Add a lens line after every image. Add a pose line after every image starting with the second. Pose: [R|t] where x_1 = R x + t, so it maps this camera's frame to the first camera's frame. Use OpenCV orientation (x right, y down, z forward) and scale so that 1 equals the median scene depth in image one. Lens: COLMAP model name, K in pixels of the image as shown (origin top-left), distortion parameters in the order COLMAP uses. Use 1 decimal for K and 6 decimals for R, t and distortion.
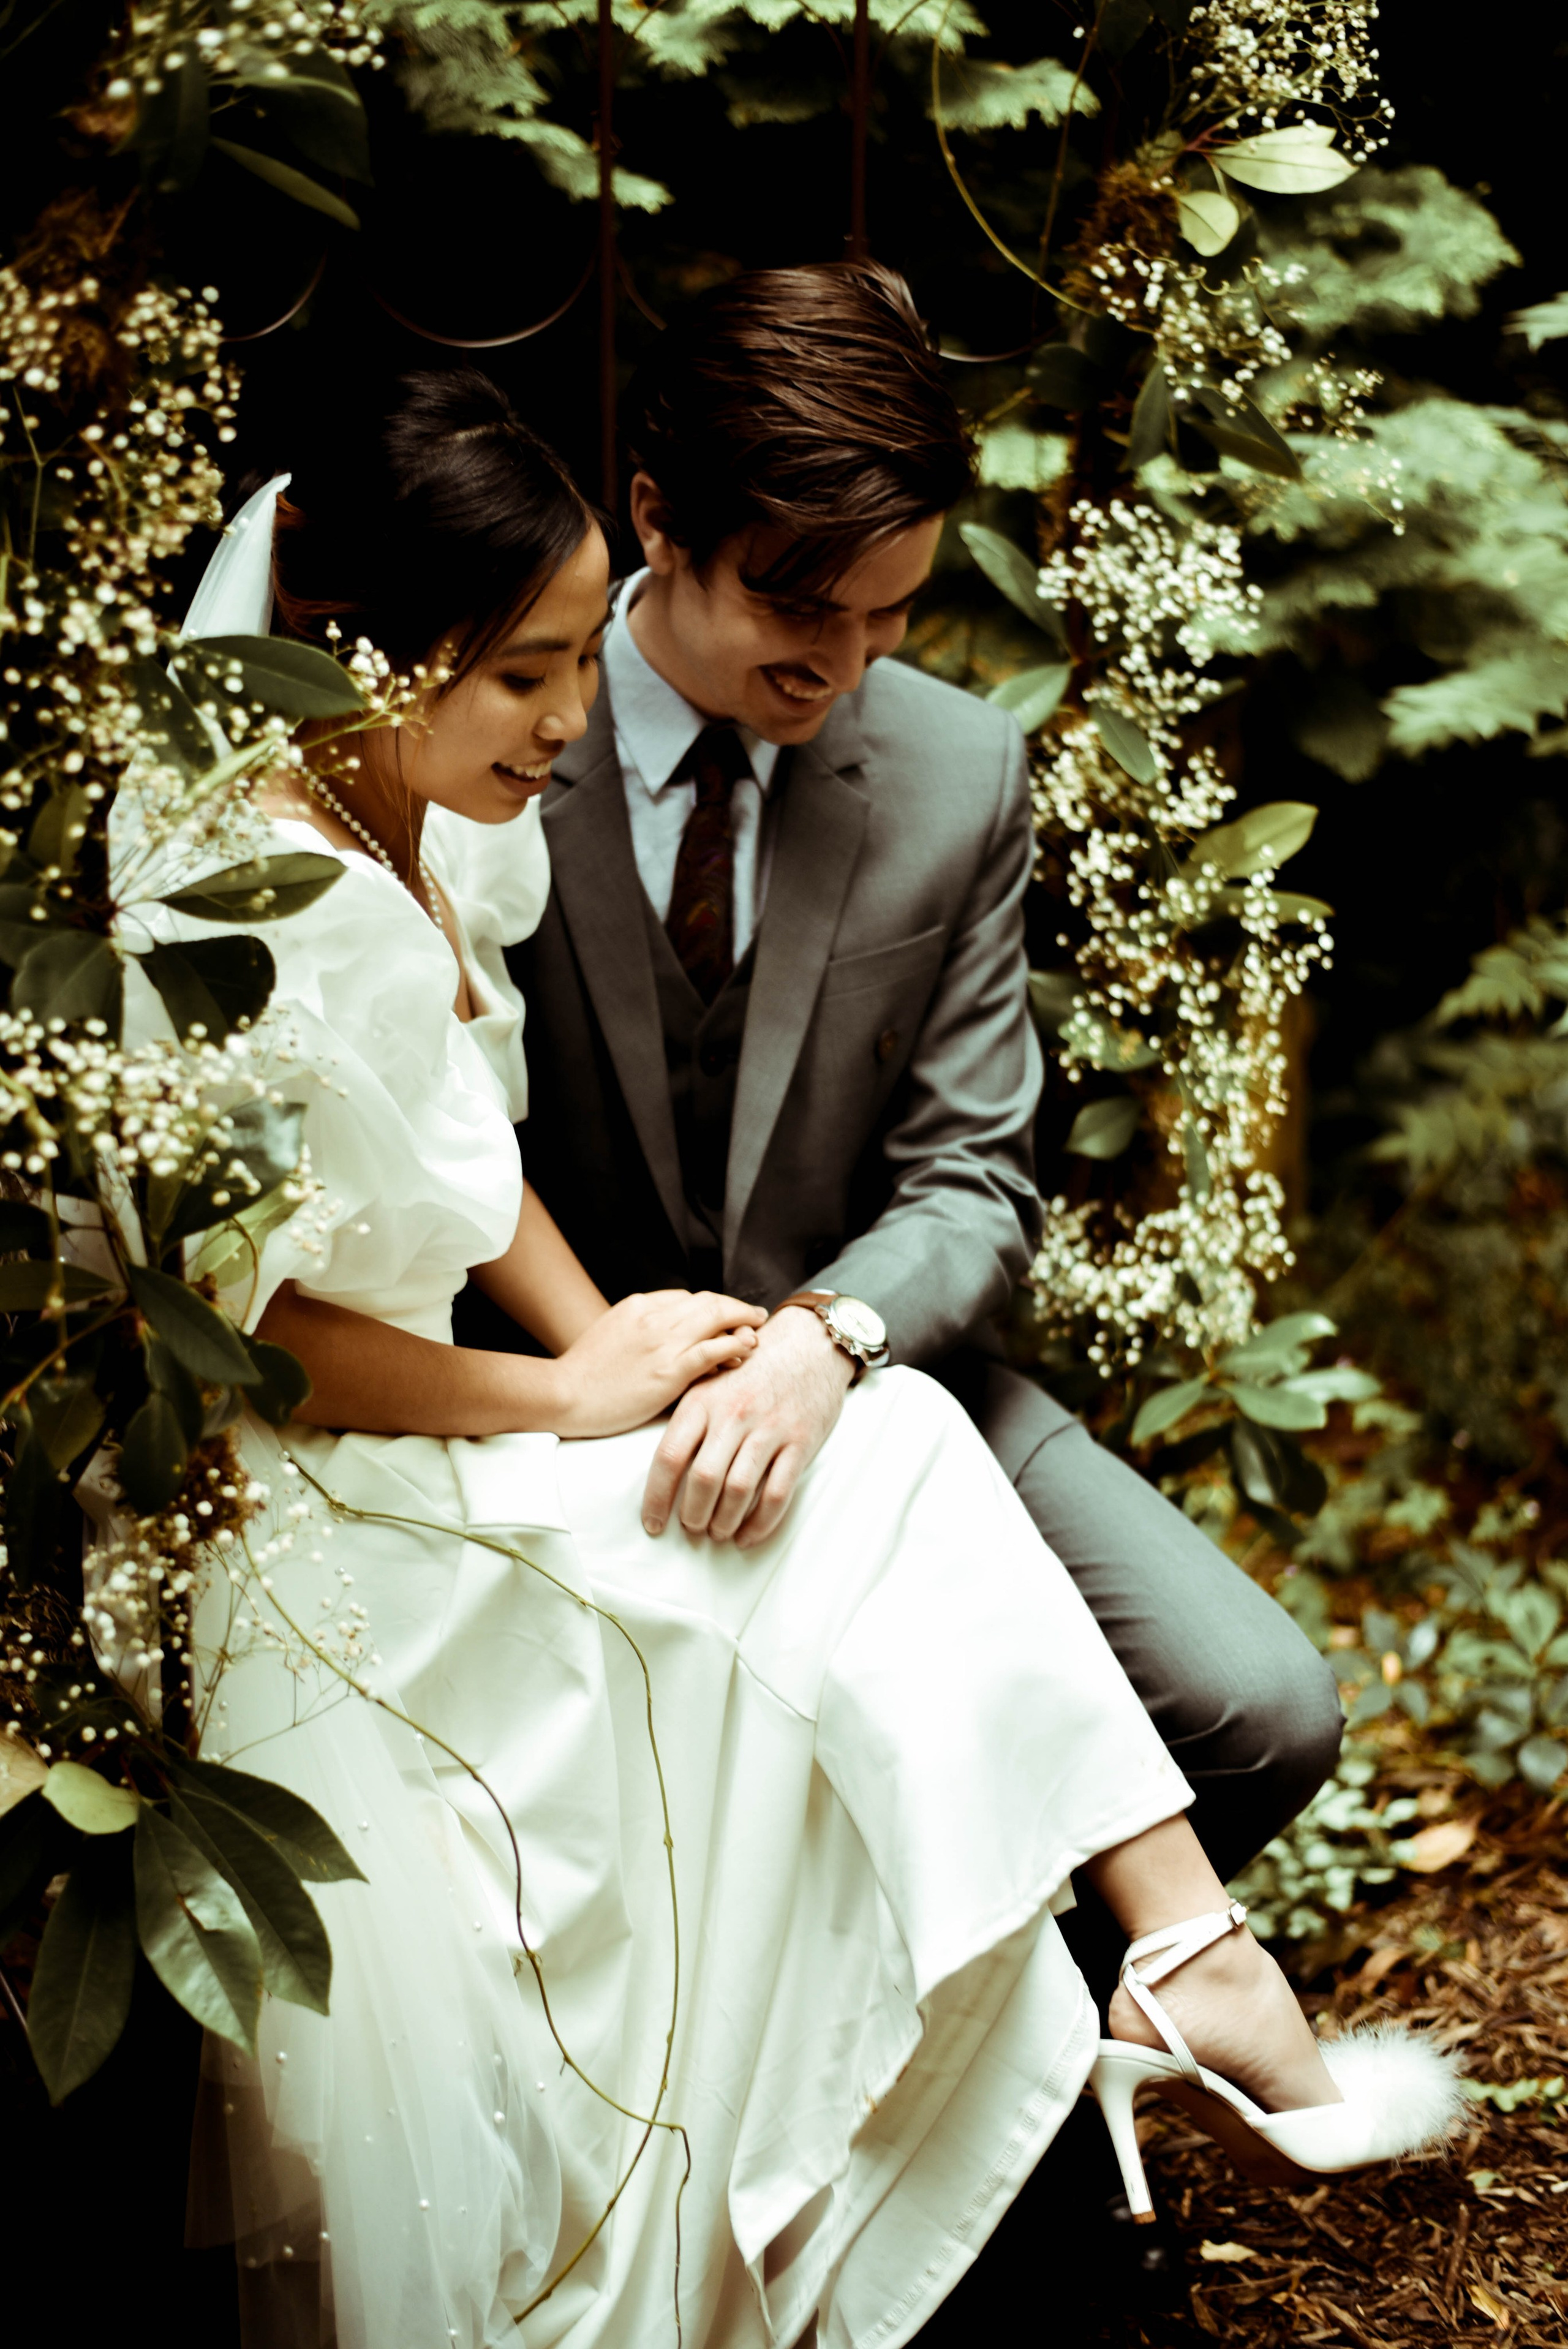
lens RADIAL K [[3405.3, 0, 784.0], [0, 3405.3, 1174.5], [0, 0, 1]] dist [-0.008842, 0.032116]
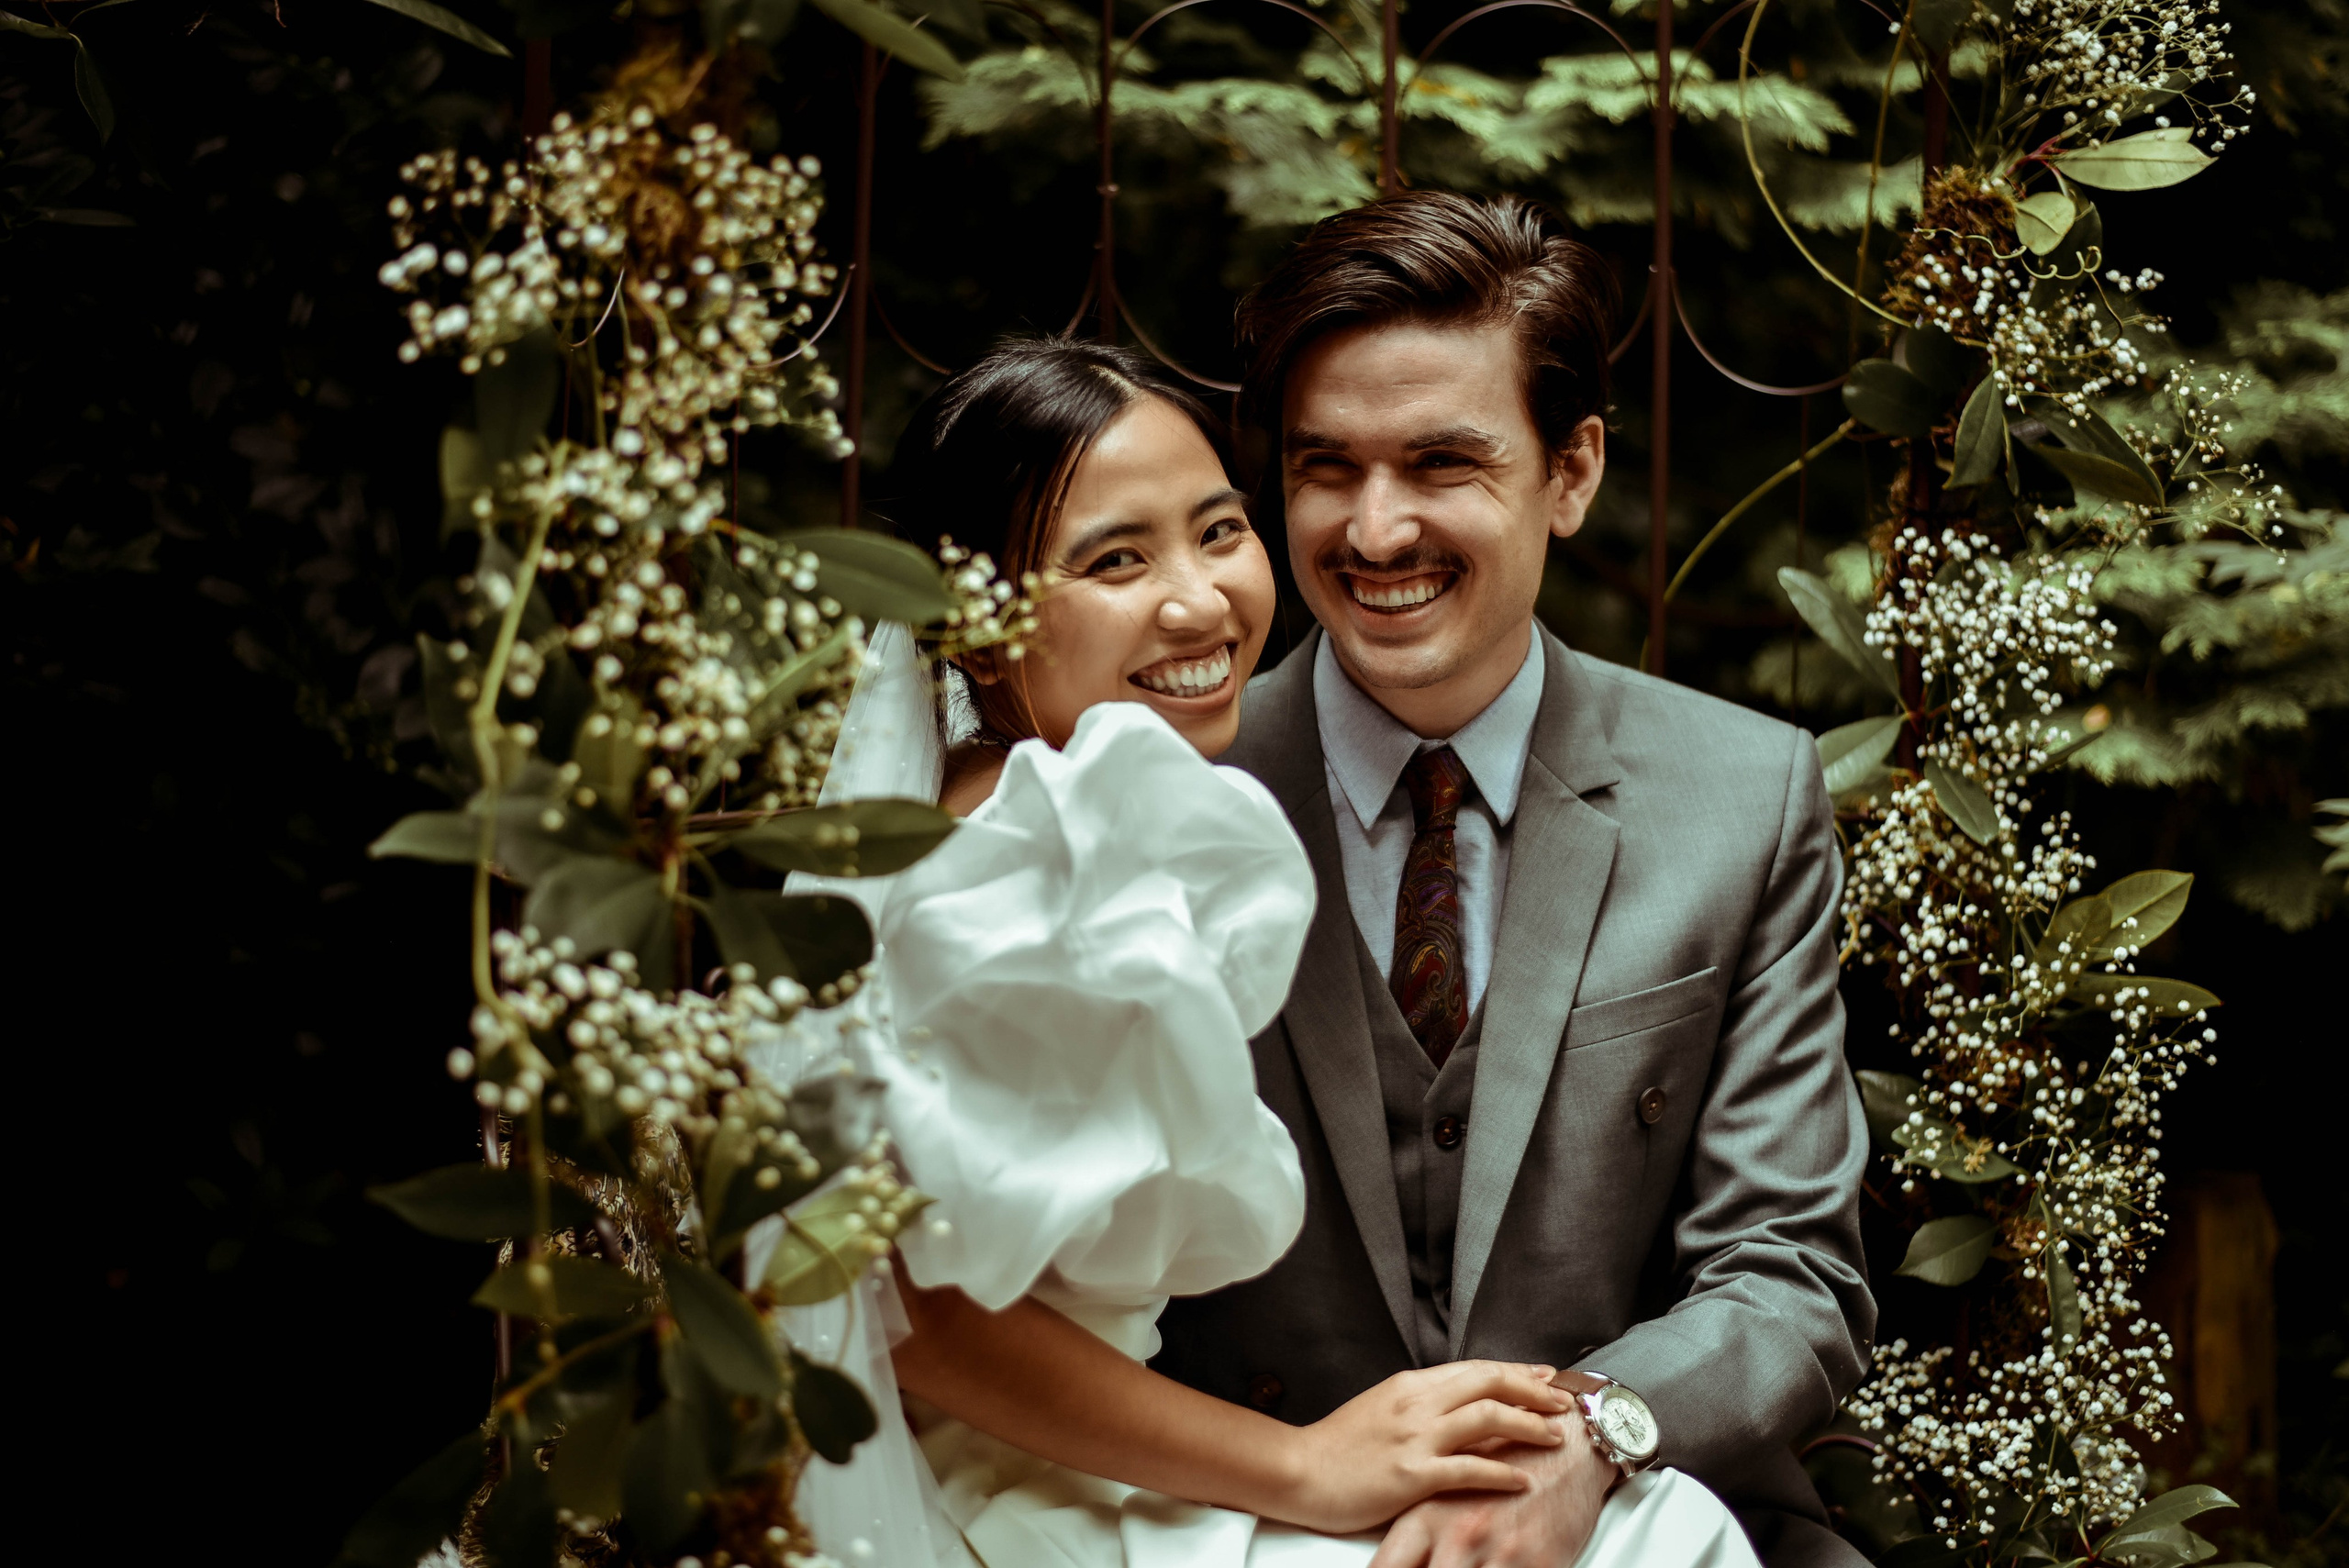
lens RADIAL K [[3454.1, 0, 1174.5], [0, 3454.1, 784.0], [0, 0, 1]] dist [-0.011254, 0.011914]
pose [[0.983886, -0.001706, -0.178790, 0.059558], [-0.035252, 0.978475, -0.203330, 0.055507], [0.175288, 0.206357, 0.962648, 0.113195]]
